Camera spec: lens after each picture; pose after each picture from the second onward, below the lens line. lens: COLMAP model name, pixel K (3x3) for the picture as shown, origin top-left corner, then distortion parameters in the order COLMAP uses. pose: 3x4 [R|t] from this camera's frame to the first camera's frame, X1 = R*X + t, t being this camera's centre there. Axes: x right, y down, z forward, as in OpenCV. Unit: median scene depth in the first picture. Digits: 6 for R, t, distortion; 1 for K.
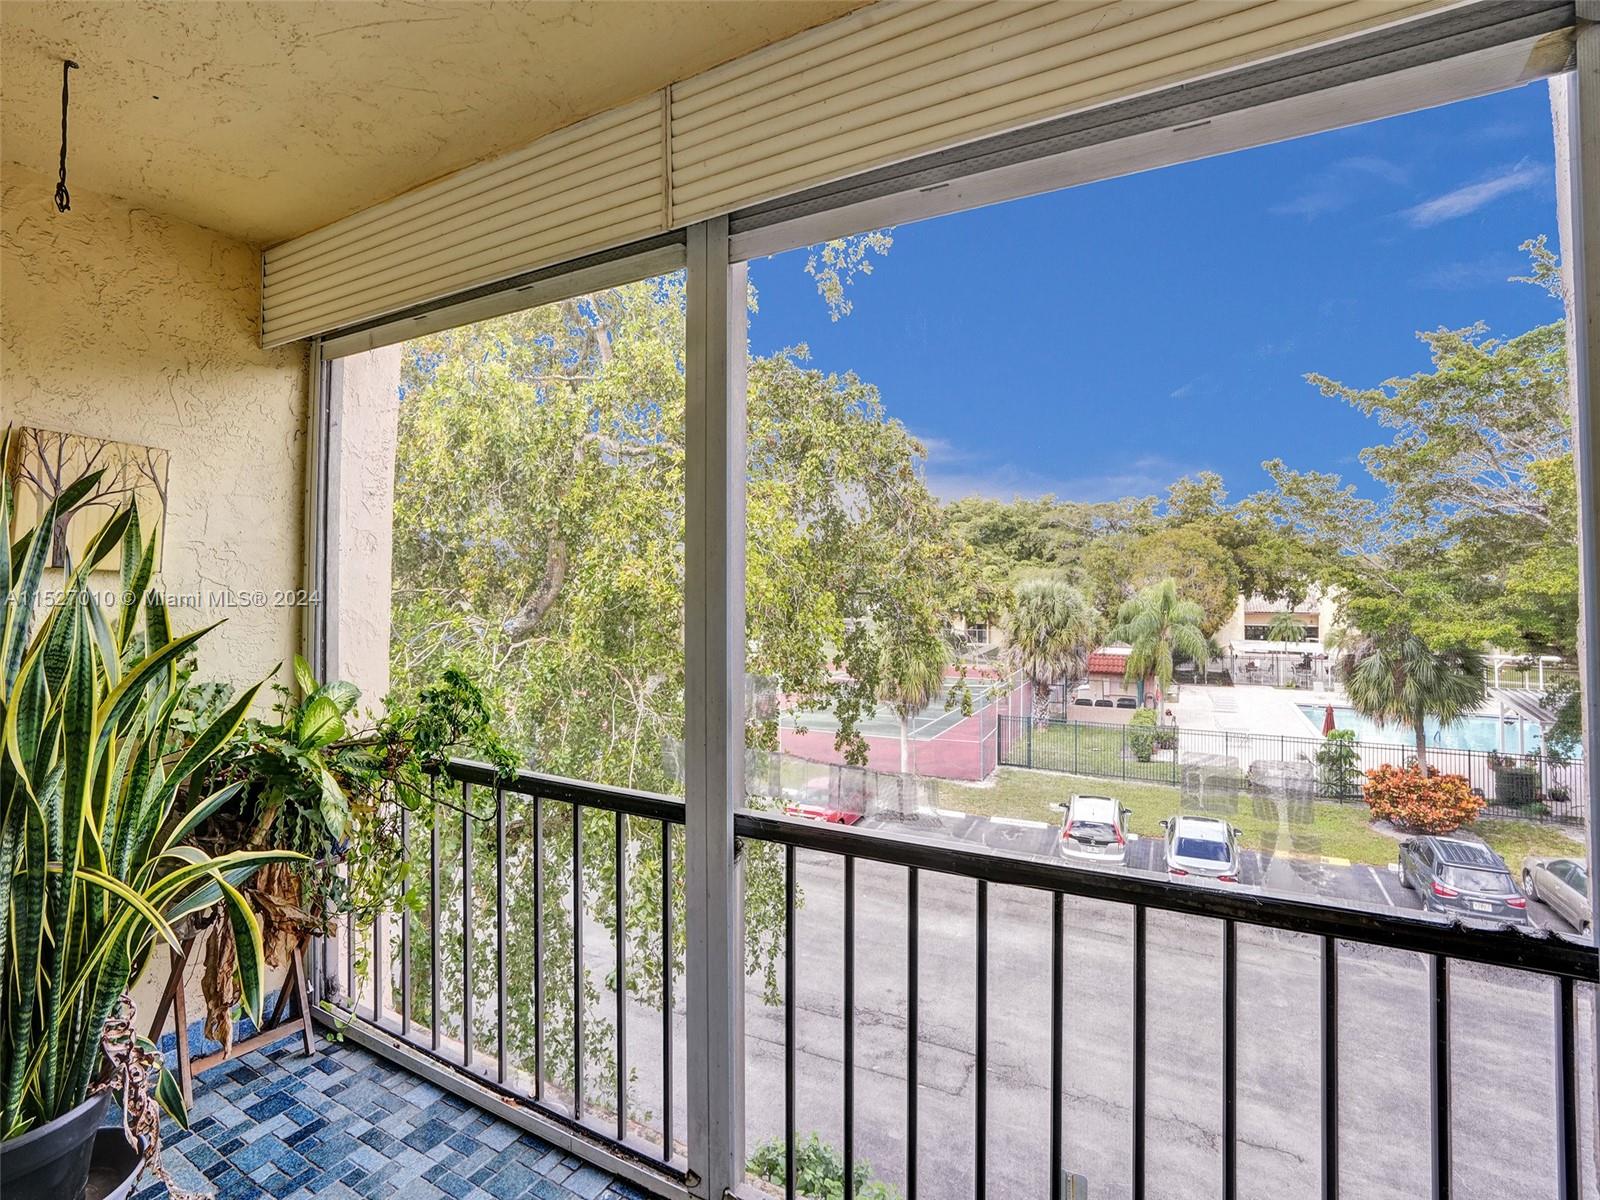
lens RADIAL K [[751.6, 0, 803.4], [0, 751.6, 584.6], [0, 0, 1]] dist [-0.060168, 0.028075]
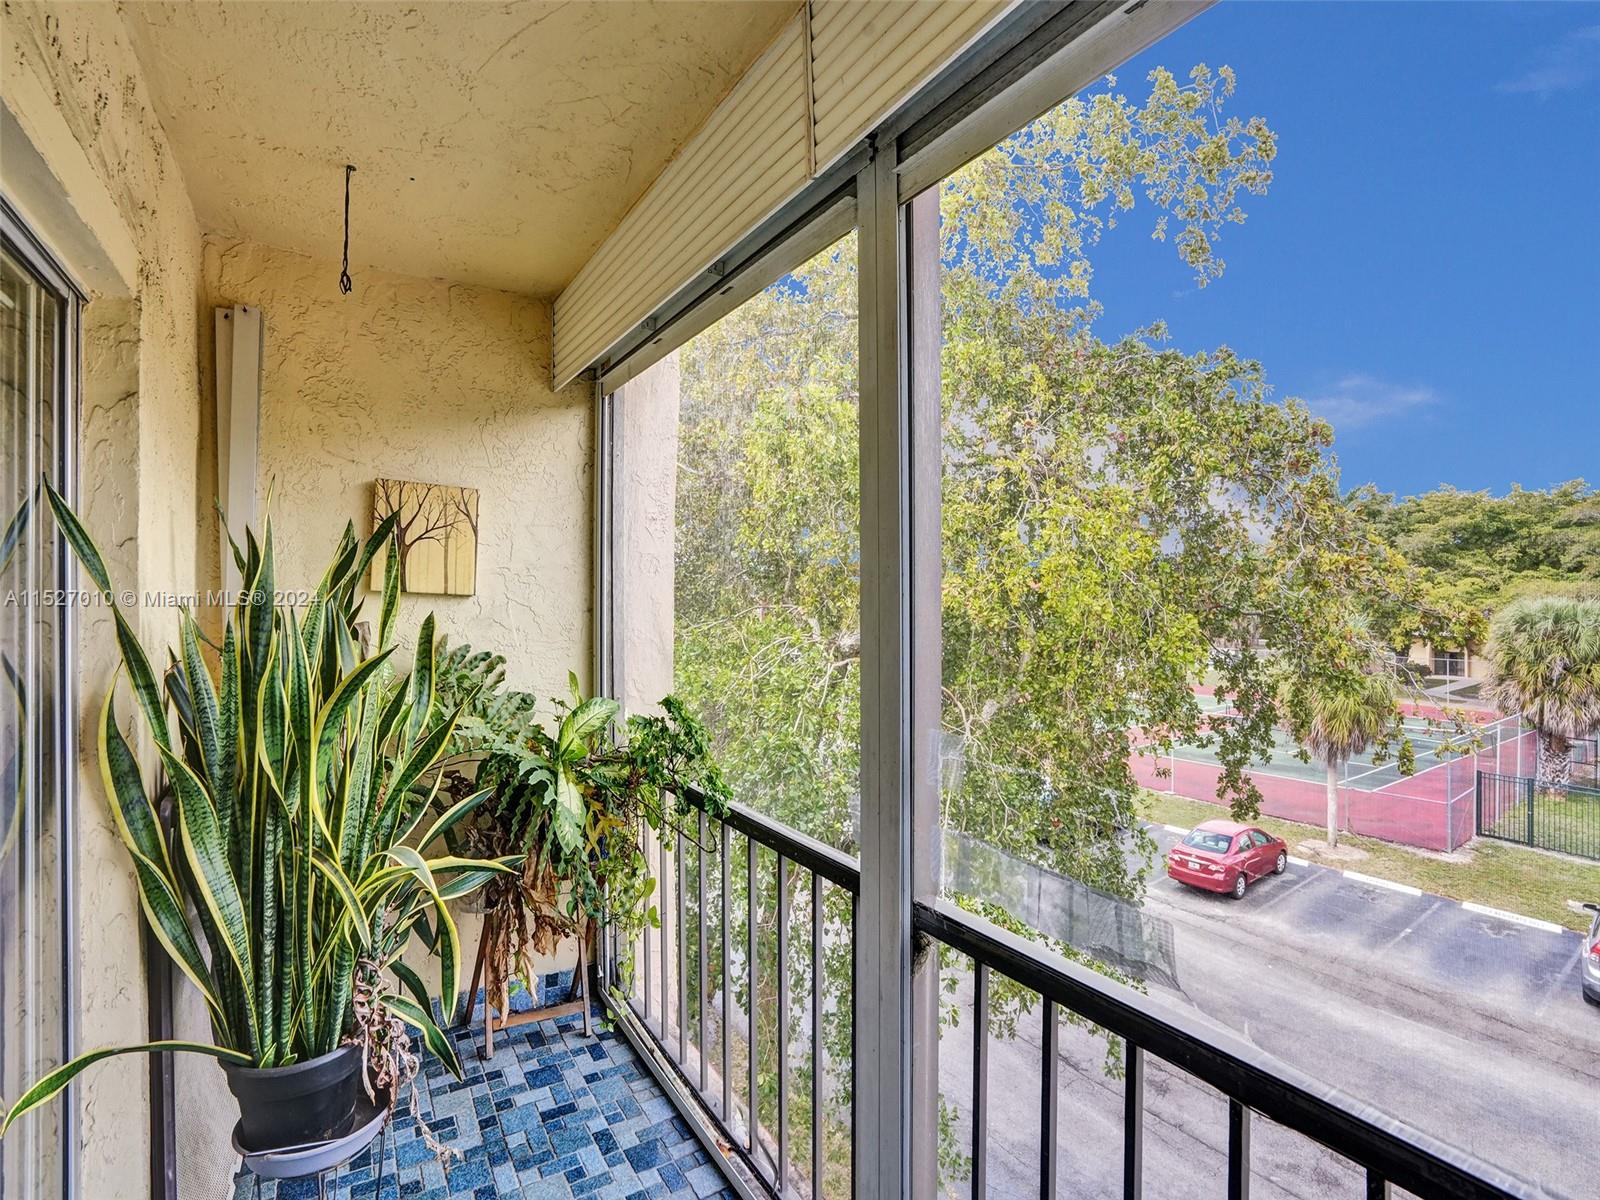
lens RADIAL K [[756.1, 0, 804.0], [0, 756.1, 607.2], [0, 0, 1]] dist [-0.057979, 0.026484]
pose [[0.882197, 0.009595, -0.470783, 0.135625], [-0.005149, 0.999929, 0.010732, -0.012294], [0.470852, -0.007044, 0.882184, 0.188332]]
